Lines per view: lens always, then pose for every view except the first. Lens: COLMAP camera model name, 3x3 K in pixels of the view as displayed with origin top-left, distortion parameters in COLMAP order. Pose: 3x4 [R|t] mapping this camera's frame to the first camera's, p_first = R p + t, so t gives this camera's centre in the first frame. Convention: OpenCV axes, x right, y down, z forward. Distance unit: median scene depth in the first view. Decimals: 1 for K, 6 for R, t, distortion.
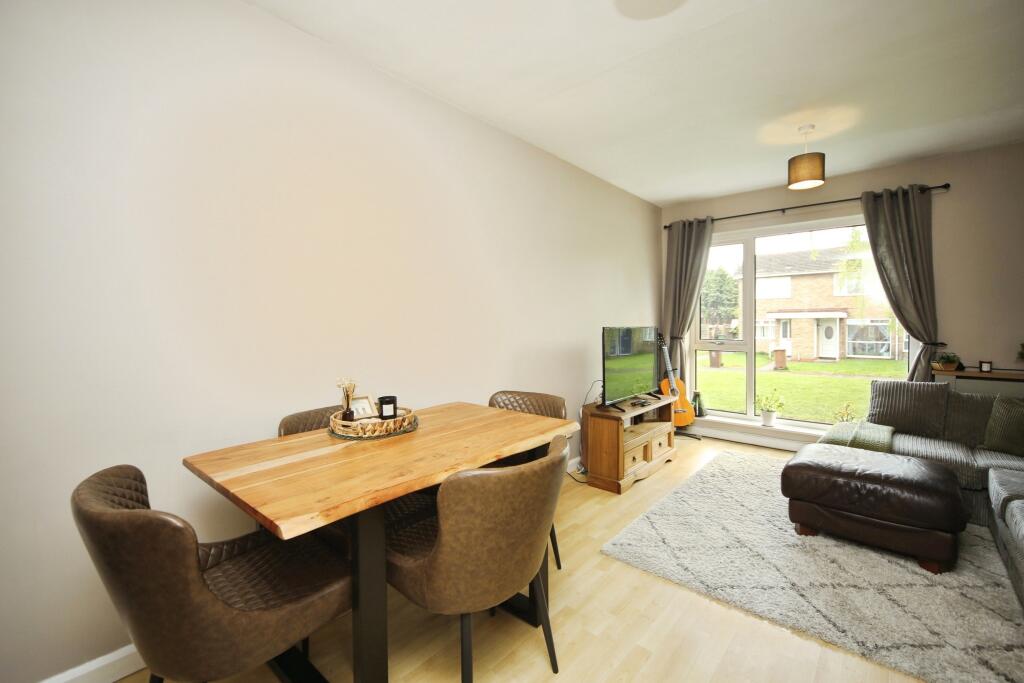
lens RADIAL K [[429.7, 0, 511.3], [0, 429.7, 338.5], [0, 0, 1]] dist [-0.004275, 0.000513]
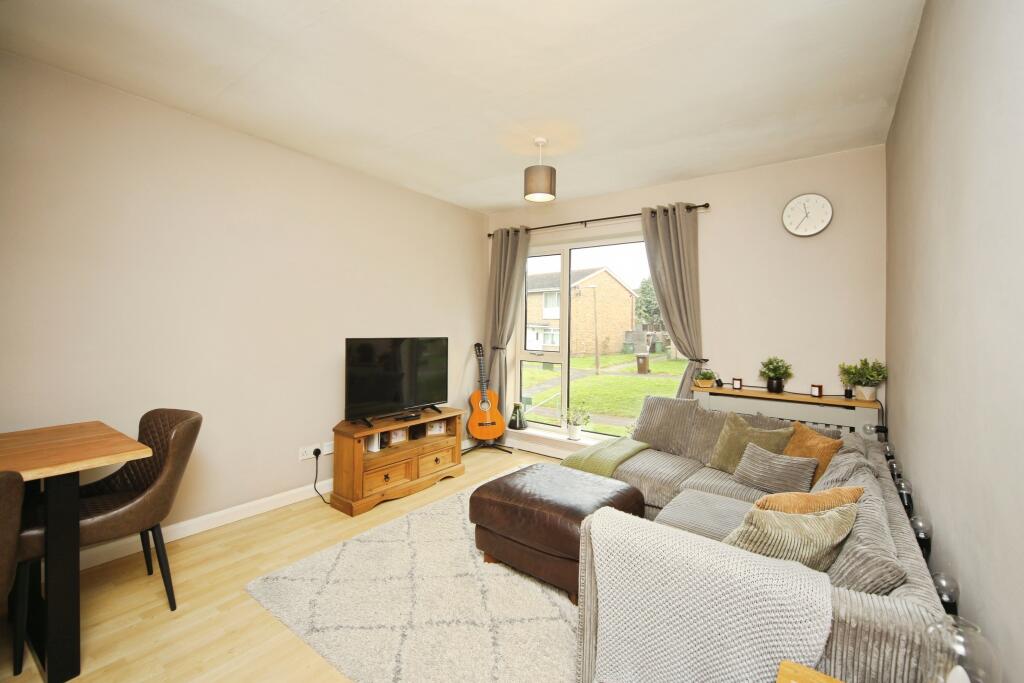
lens RADIAL K [[429.7, 0, 512.8], [0, 429.7, 338.0], [0, 0, 1]] dist [-0.004275, 0.000513]
pose [[0.995748, 0.018650, 0.090216, 0.459979], [-0.017940, 0.999801, -0.008684, -0.023599], [-0.090360, 0.007029, 0.995884, 0.027870]]
